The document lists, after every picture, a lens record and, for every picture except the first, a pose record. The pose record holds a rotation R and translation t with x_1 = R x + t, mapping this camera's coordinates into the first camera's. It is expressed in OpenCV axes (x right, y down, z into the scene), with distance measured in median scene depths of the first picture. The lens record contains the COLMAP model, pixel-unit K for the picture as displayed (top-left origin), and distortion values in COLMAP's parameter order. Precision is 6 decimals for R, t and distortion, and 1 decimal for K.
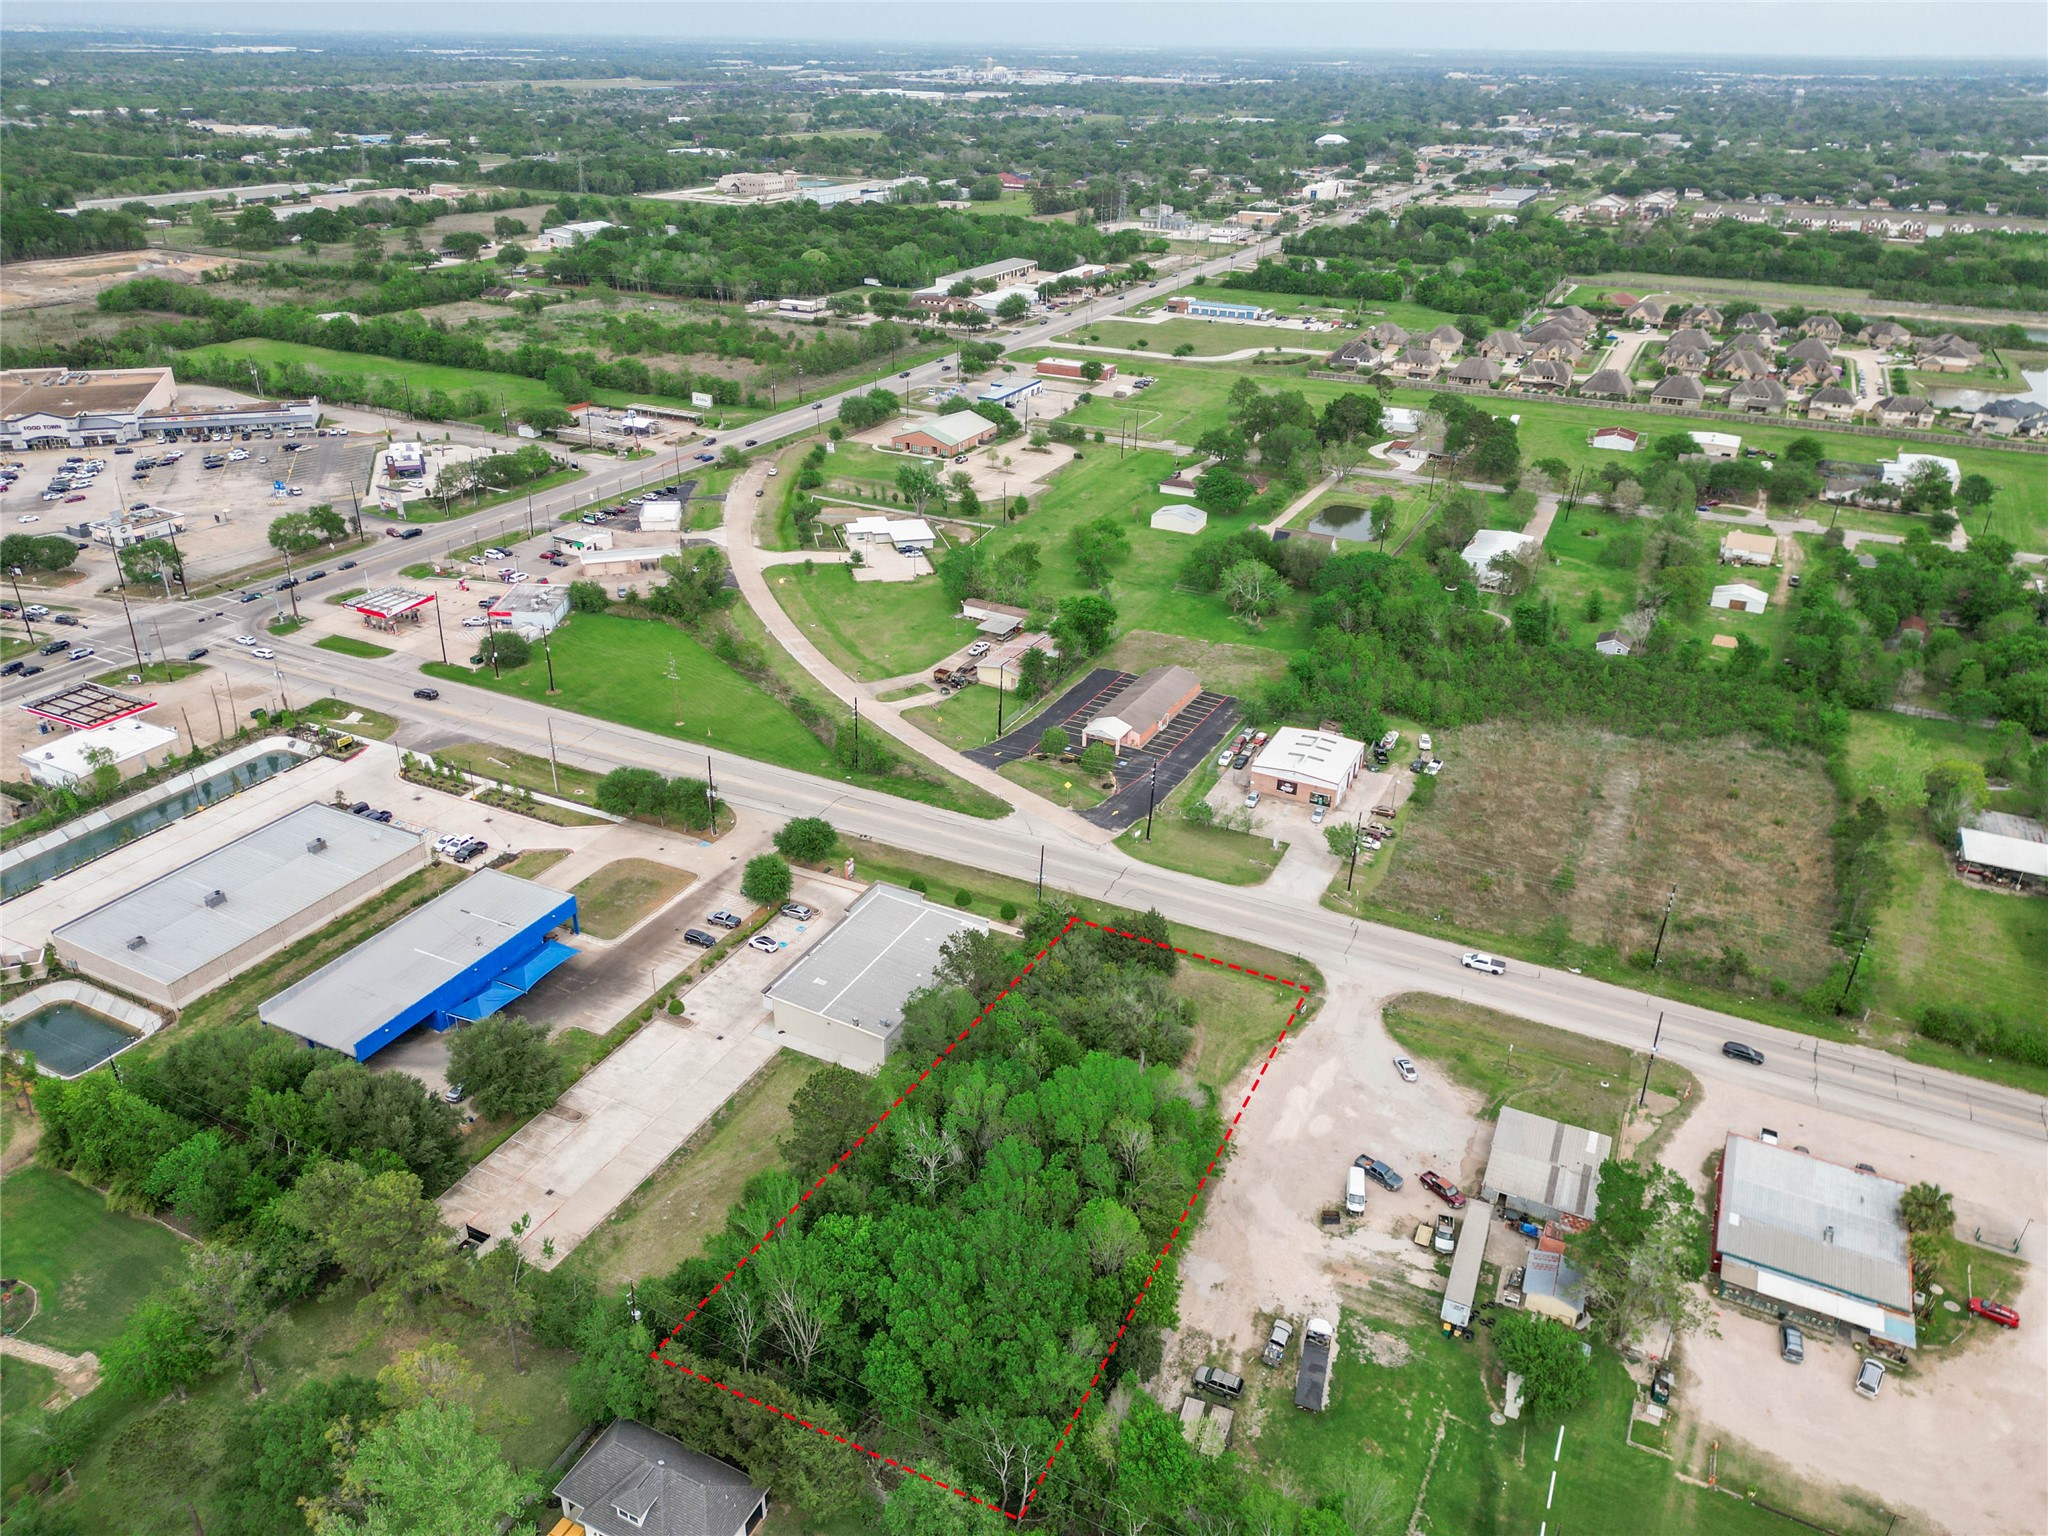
lens RADIAL K [[1424.4, 0, 1018.1], [0, 1424.4, 769.9], [0, 0, 1]] dist [0.079534, -0.083069]
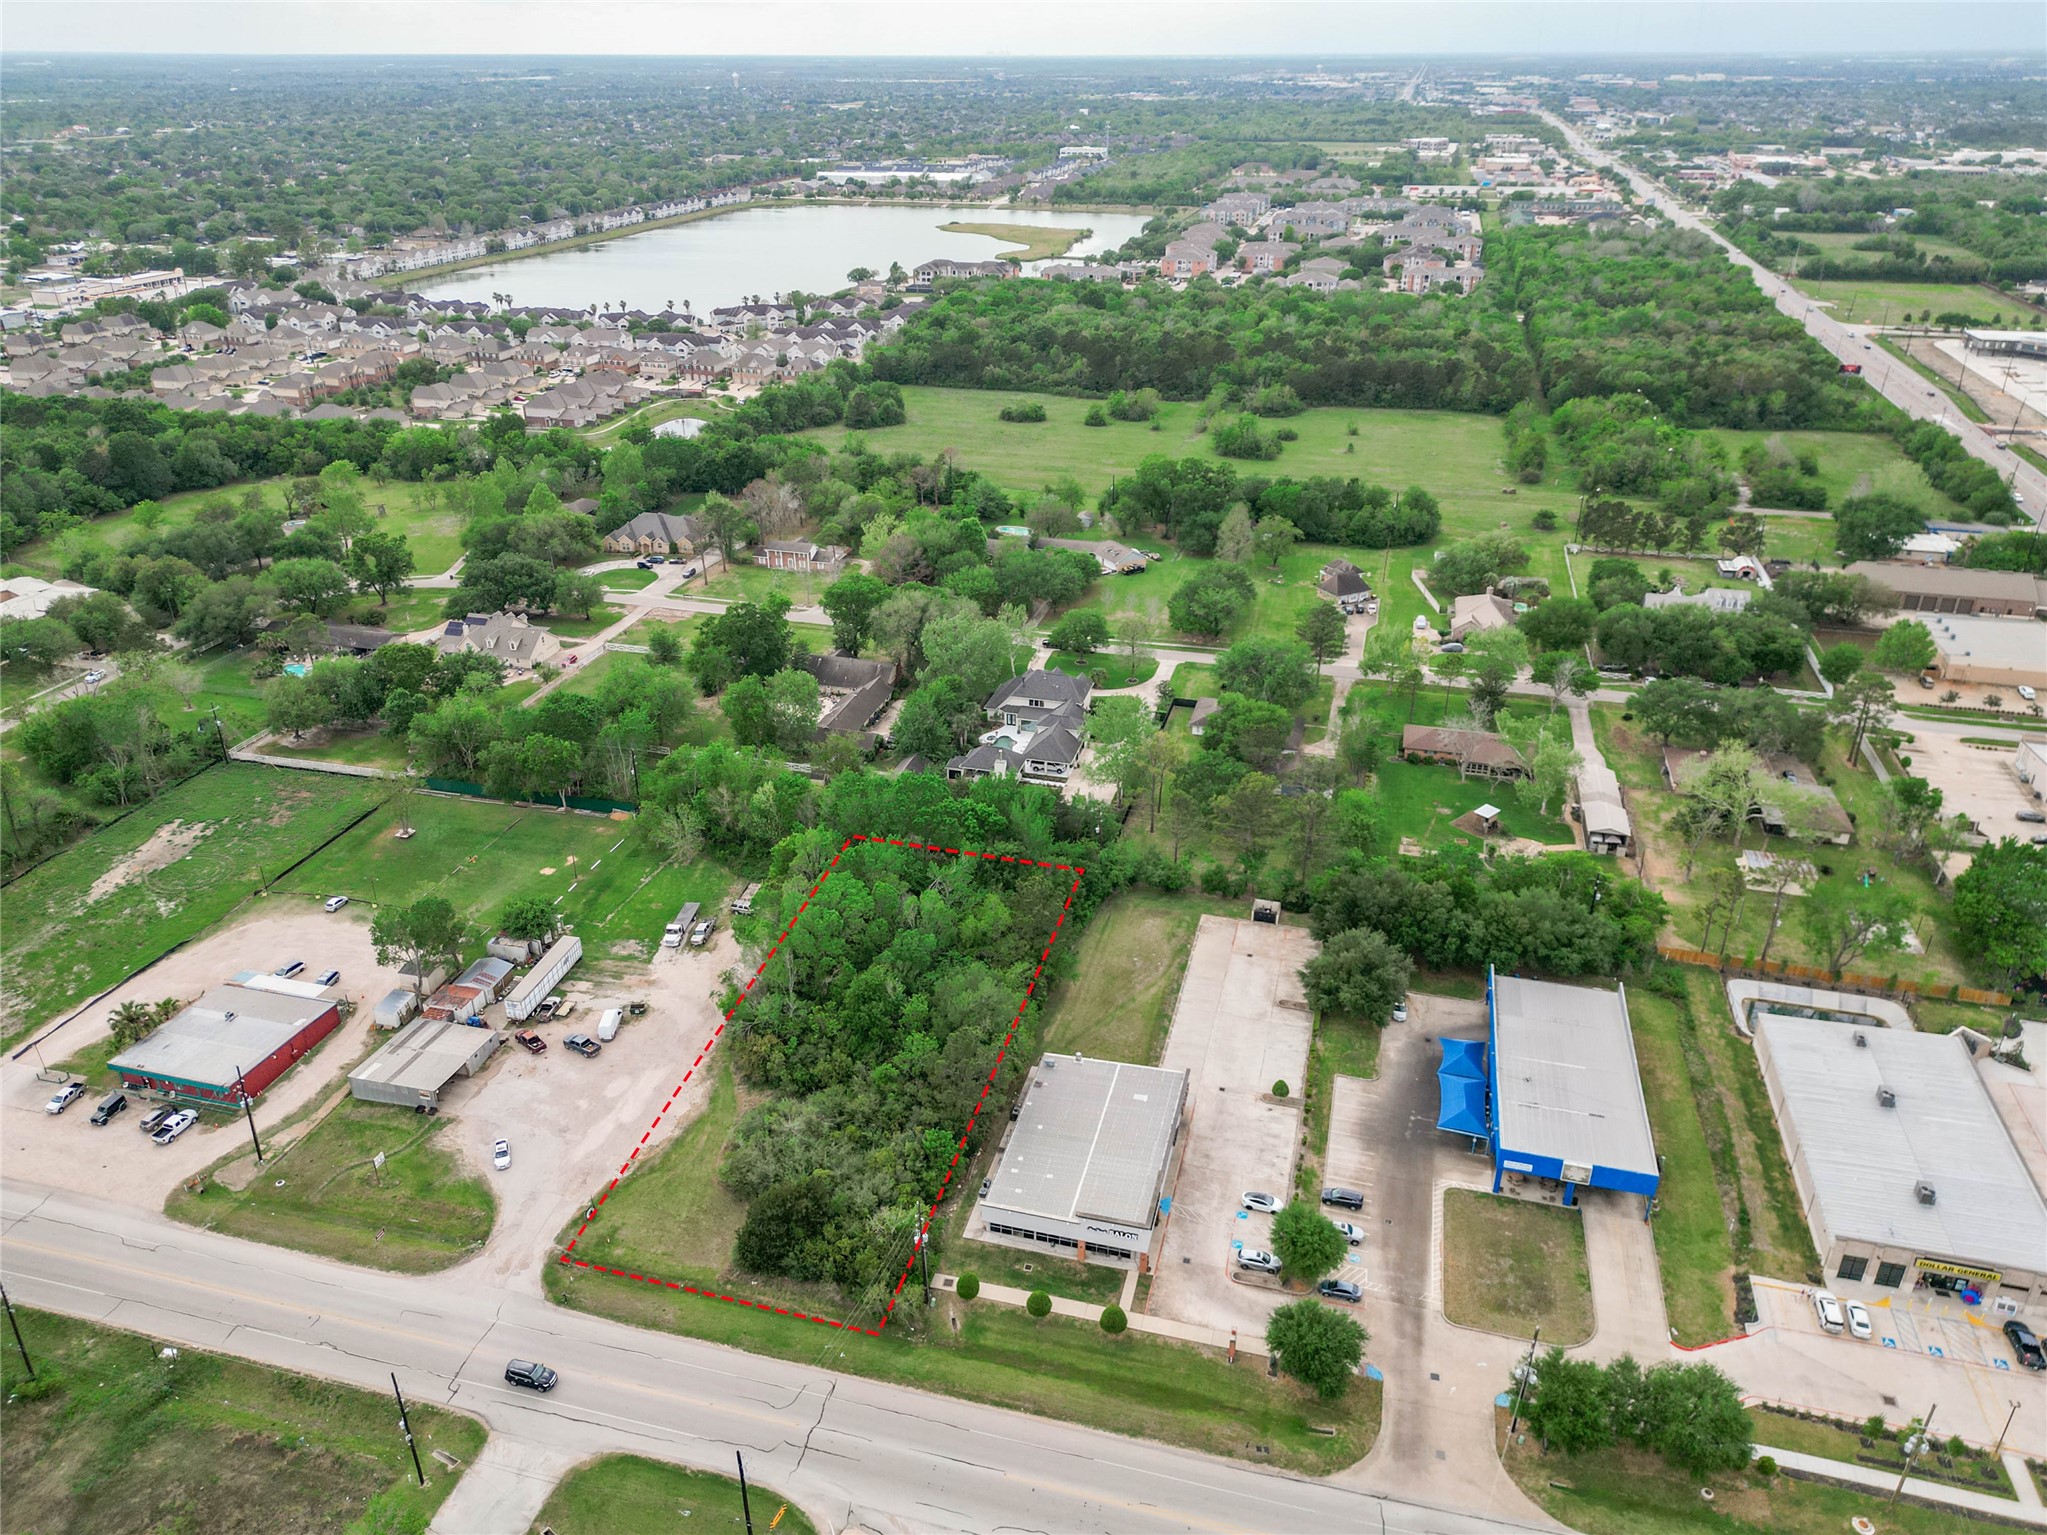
lens RADIAL K [[1437.9, 0, 1017.4], [0, 1437.9, 769.7], [0, 0, 1]] dist [0.069909, -0.071489]
pose [[-0.980544, 0.074607, -0.181571, 0.067432], [-0.101310, 0.599927, 0.793614, -0.524499], [0.168139, 0.796568, -0.580696, 1.013325]]
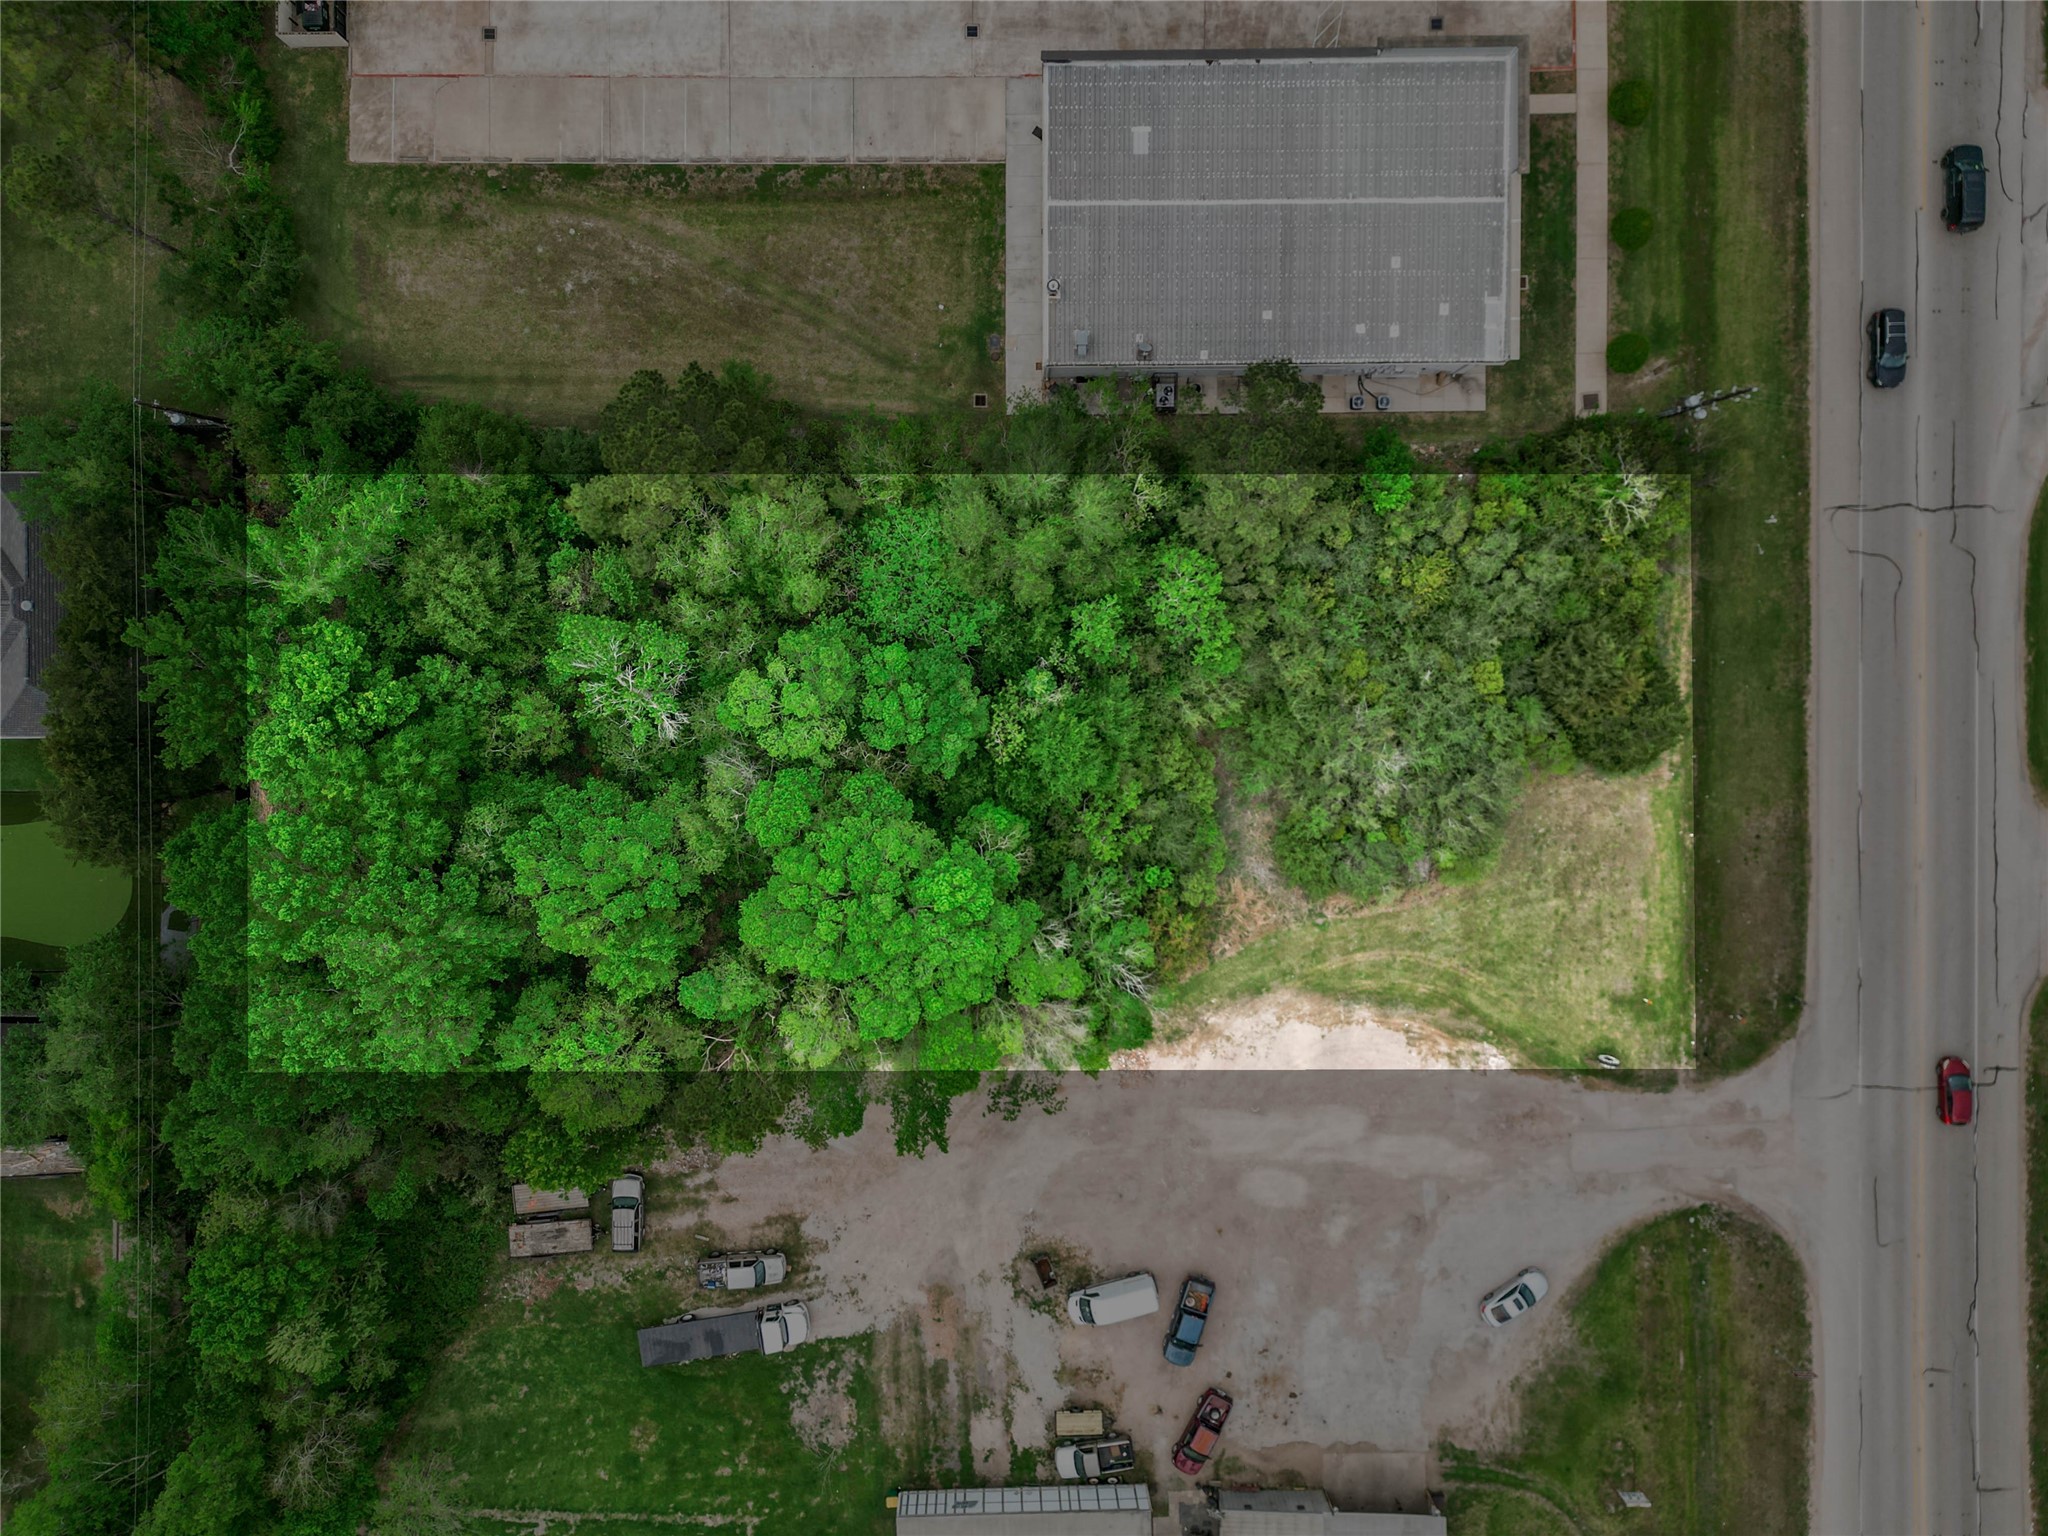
lens RADIAL K [[1439.0, 0, 1018.0], [0, 1439.0, 772.6], [0, 0, 1]] dist [0.074011, -0.073654]
pose [[0.444604, 0.895523, -0.019110, 0.027470], [-0.389038, 0.212276, 0.896431, -0.158843], [0.806831, -0.391123, 0.442771, 0.508510]]
